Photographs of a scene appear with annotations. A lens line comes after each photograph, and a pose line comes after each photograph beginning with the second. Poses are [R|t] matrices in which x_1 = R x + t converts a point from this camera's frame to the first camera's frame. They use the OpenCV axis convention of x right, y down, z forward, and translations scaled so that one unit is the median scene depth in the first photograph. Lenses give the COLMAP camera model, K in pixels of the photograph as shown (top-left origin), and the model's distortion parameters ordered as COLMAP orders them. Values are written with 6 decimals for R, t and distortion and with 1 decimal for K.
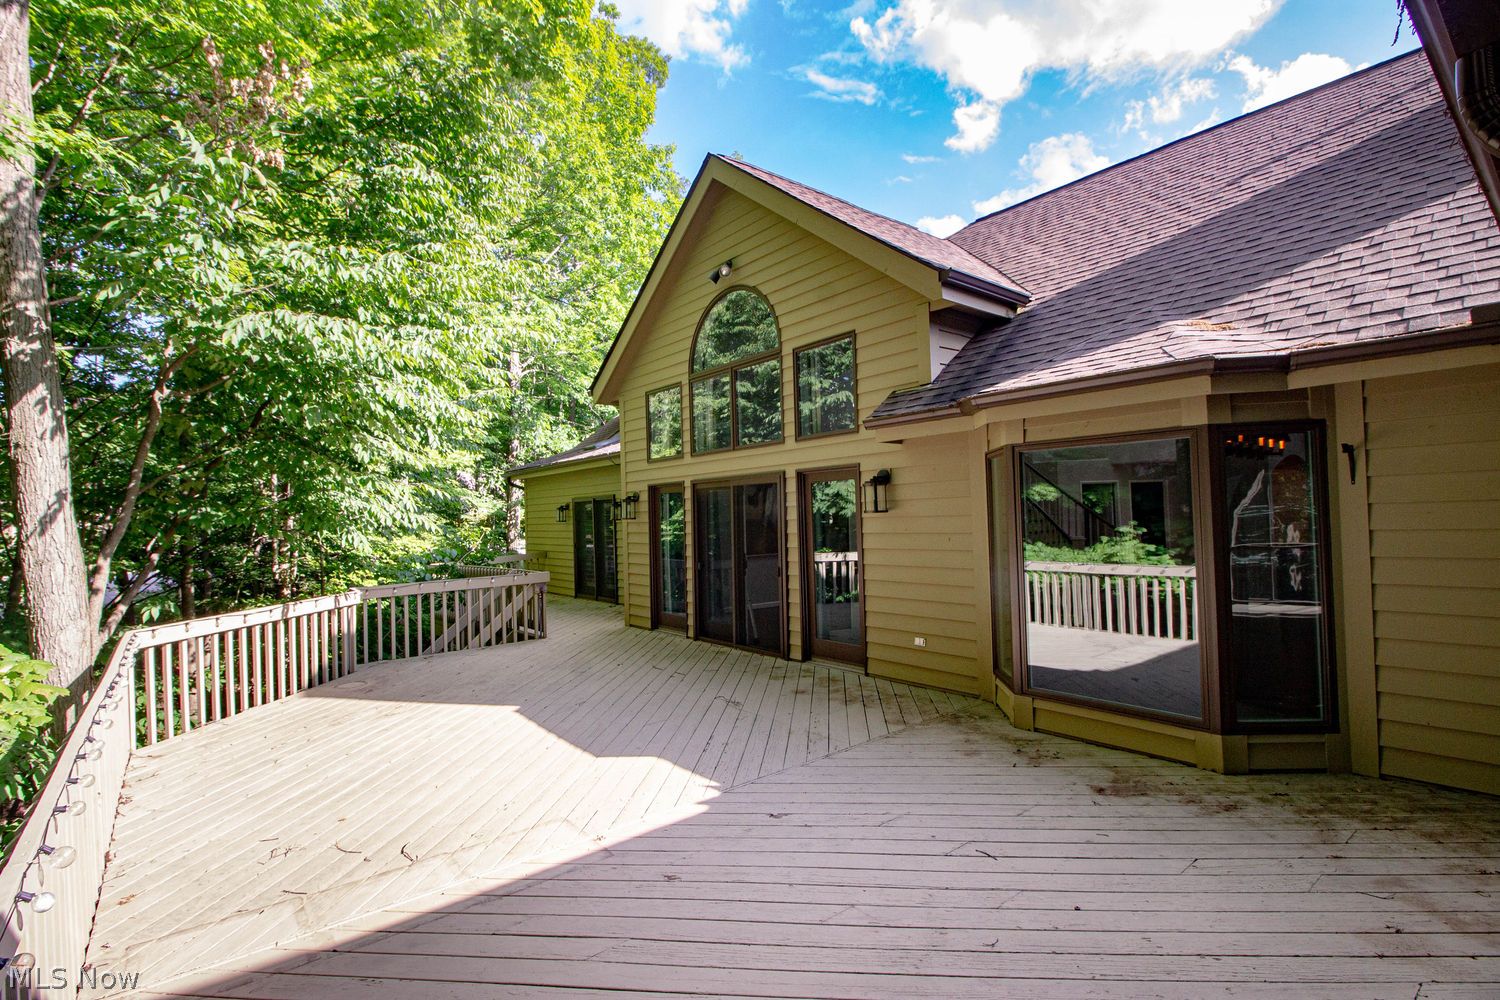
lens RADIAL K [[704.5, 0, 741.1], [0, 704.5, 503.0], [0, 0, 1]] dist [-0.011295, -0.003647]
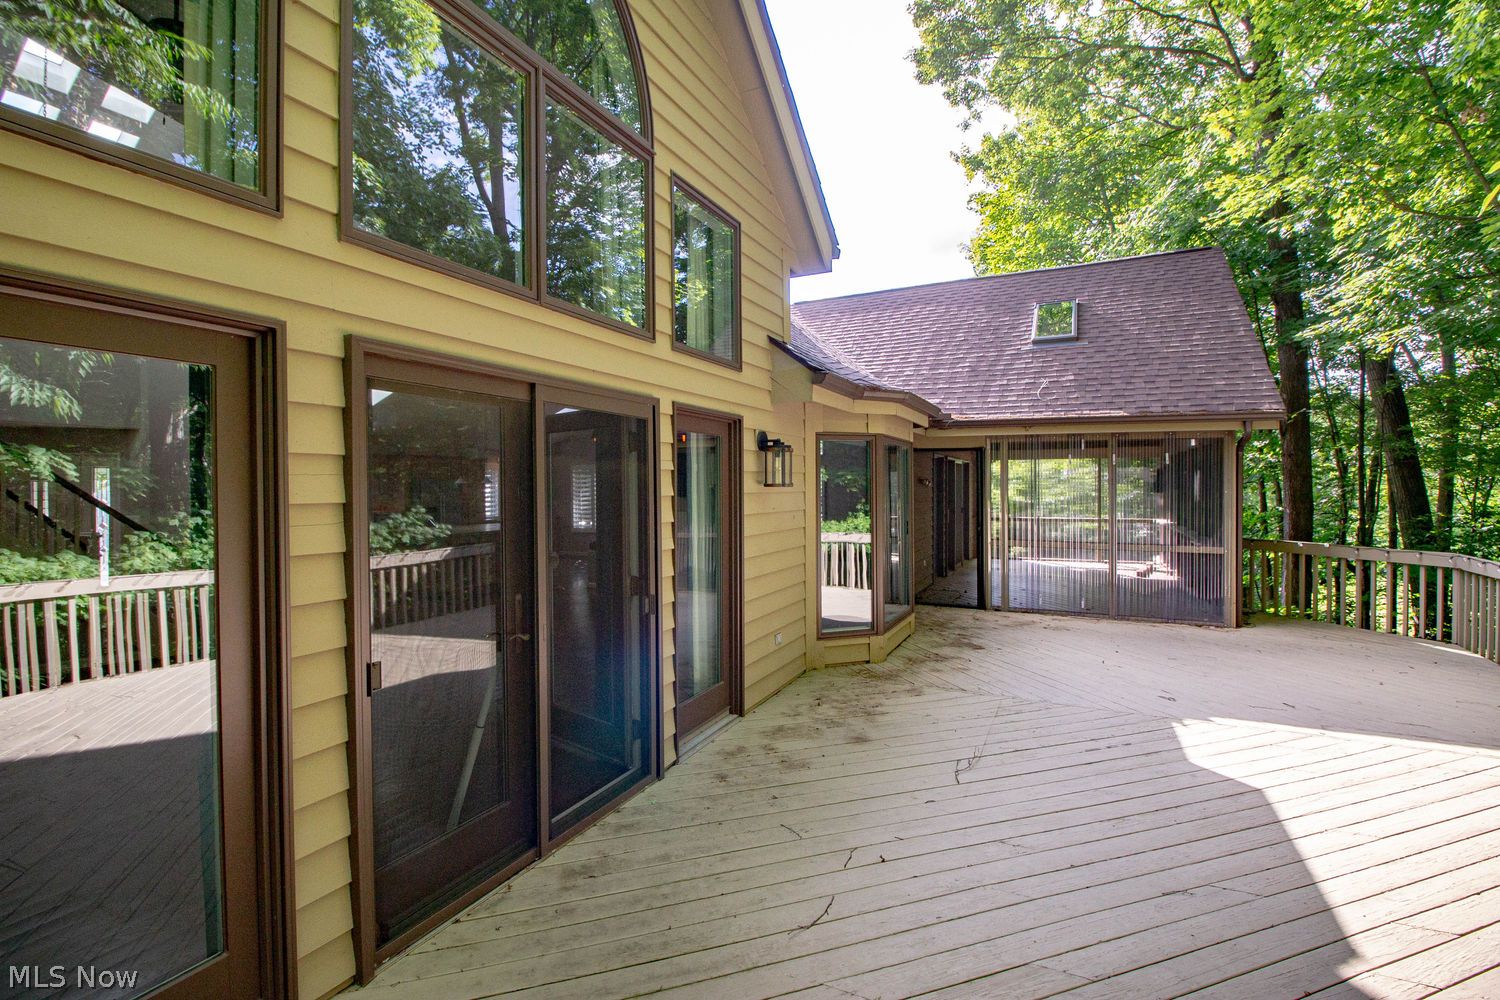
lens RADIAL K [[704.5, 0, 736.3], [0, 704.5, 499.2], [0, 0, 1]] dist [-0.011295, -0.003647]
pose [[-0.429678, 0.008081, 0.902946, -0.593346], [-0.006149, 0.999911, -0.011875, 0.044993], [-0.902961, -0.010654, -0.429589, 1.679093]]
